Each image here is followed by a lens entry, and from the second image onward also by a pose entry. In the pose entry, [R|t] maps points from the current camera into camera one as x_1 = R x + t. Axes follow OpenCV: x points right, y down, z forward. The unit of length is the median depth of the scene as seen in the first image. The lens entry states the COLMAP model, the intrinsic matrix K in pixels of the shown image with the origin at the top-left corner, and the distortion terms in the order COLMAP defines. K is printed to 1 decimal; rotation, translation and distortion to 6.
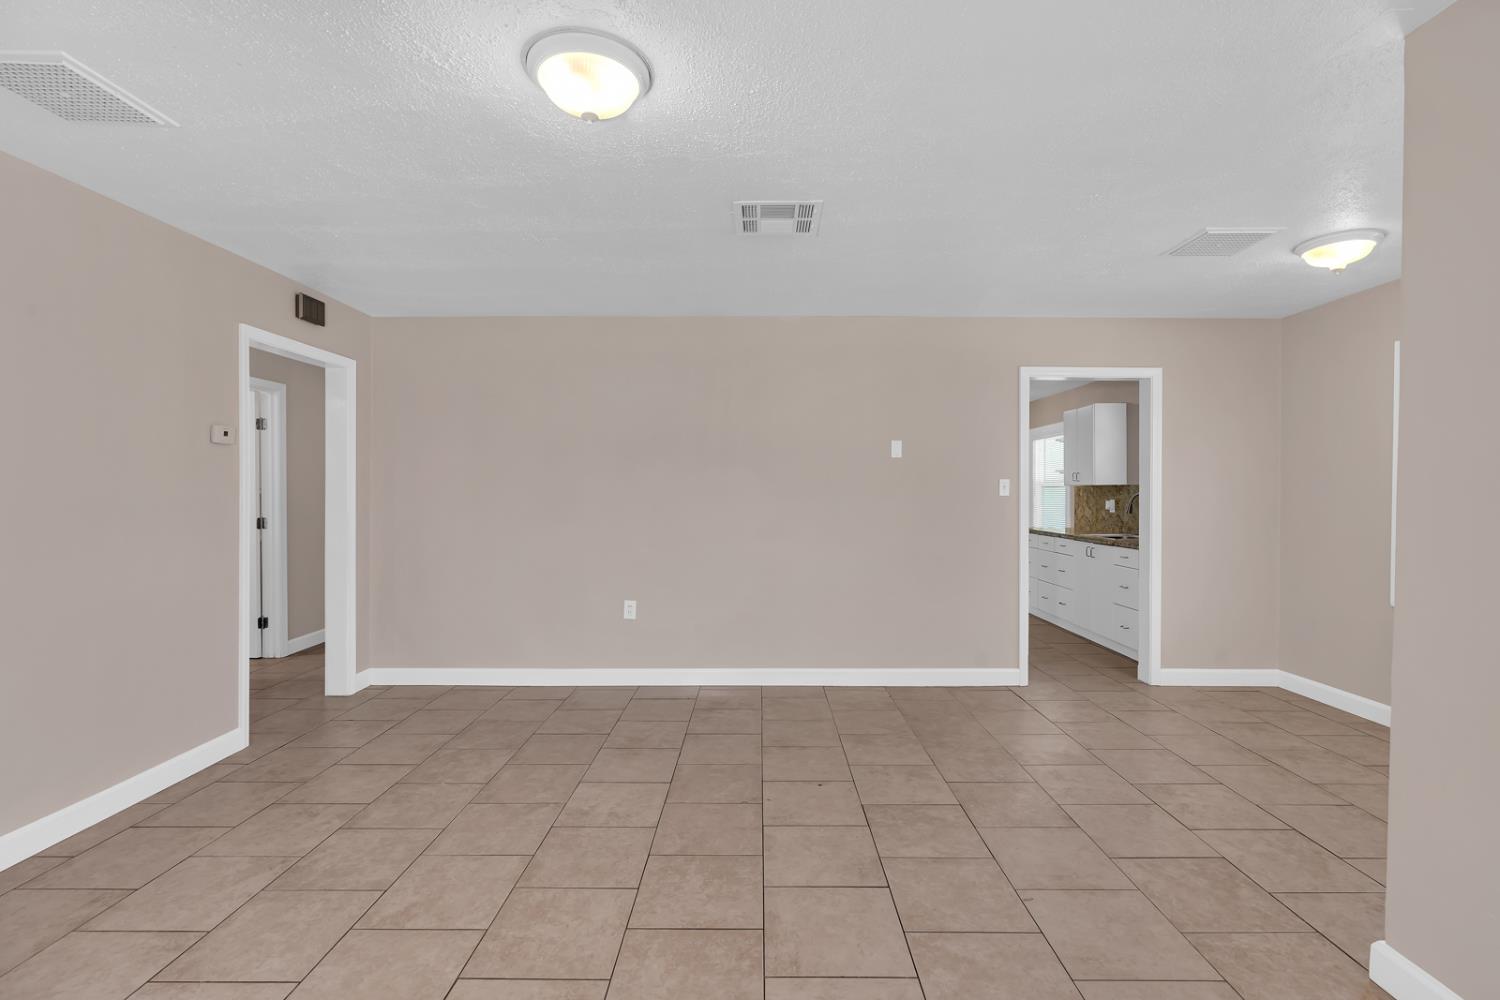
lens RADIAL K [[675.5, 0, 758.3], [0, 675.5, 499.6], [0, 0, 1]] dist [-0.009226, 0.002100]
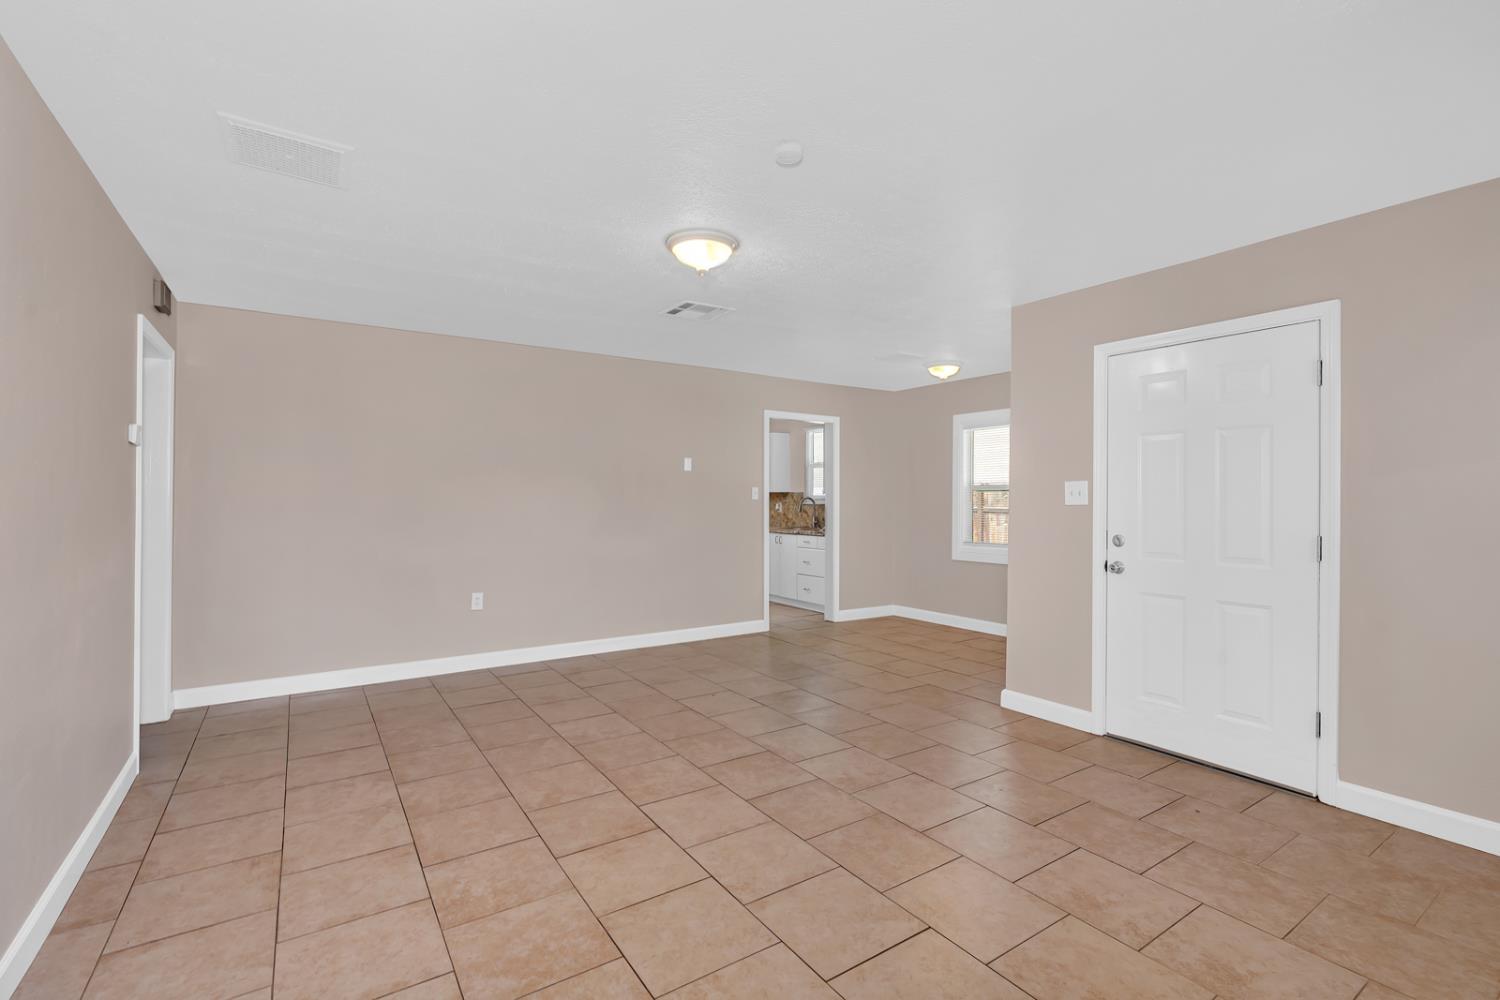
lens RADIAL K [[675.5, 0, 758.2], [0, 675.5, 495.1], [0, 0, 1]] dist [-0.009226, 0.002100]
pose [[0.826043, 0.004046, 0.563593, -0.721729], [0.003705, 0.999914, -0.012607, 0.005045], [-0.563596, 0.012502, 0.825956, -0.304160]]
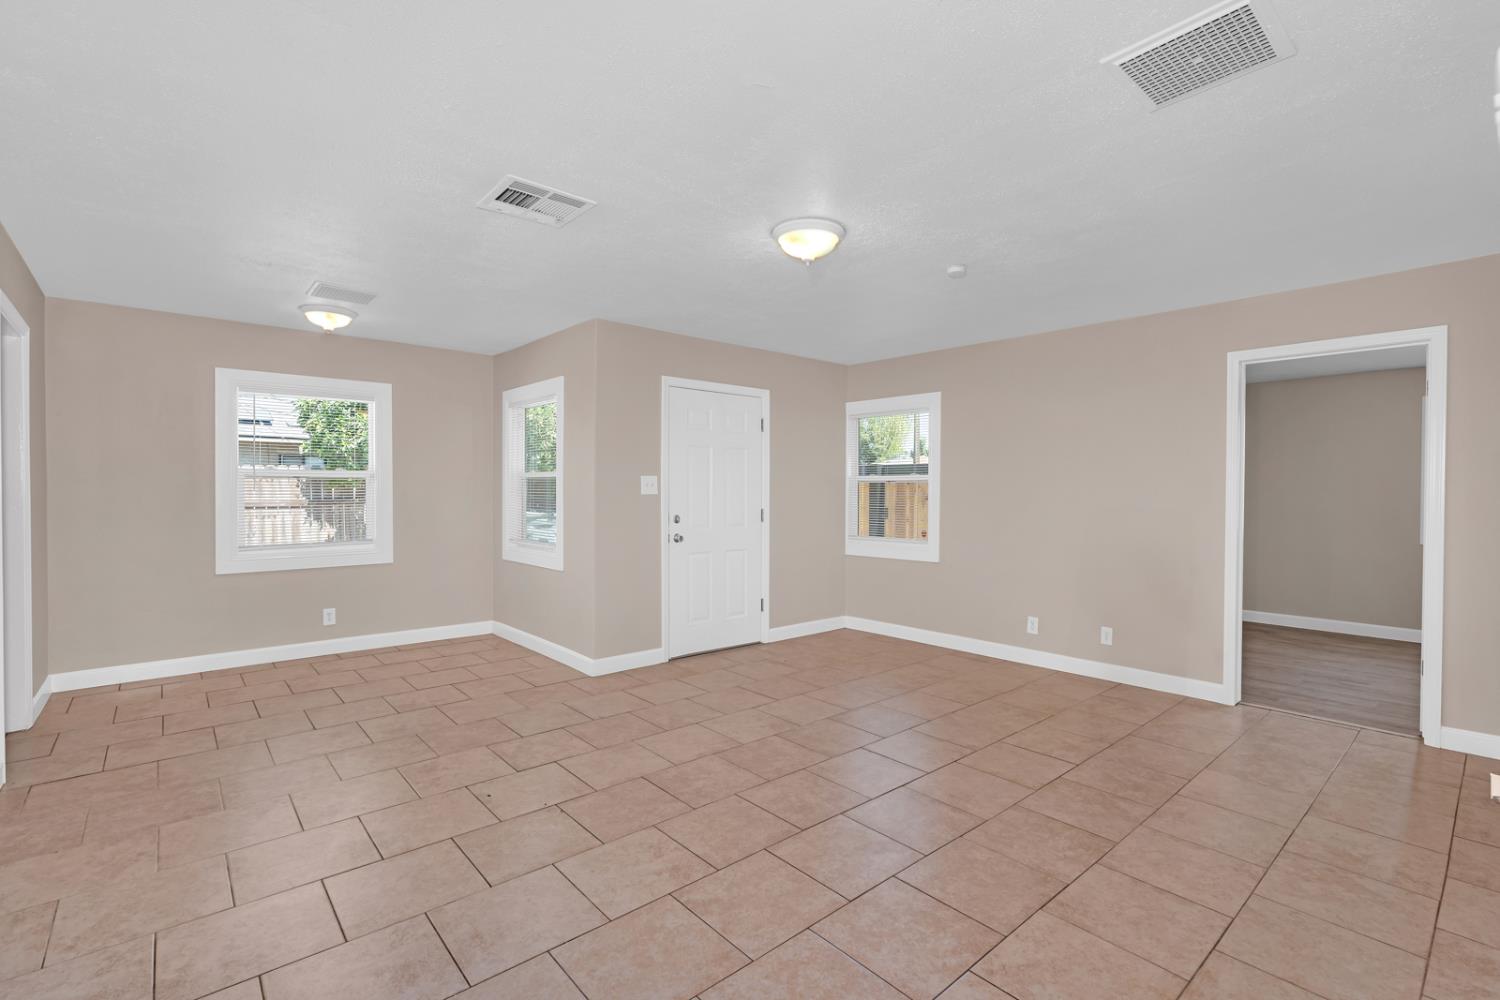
lens RADIAL K [[675.5, 0, 757.6], [0, 675.5, 497.2], [0, 0, 1]] dist [-0.009226, 0.002100]
pose [[-0.661704, -0.013464, 0.749644, -0.944219], [0.001991, 0.999804, 0.019714, -0.016857], [-0.749763, 0.014538, -0.661547, 1.461982]]
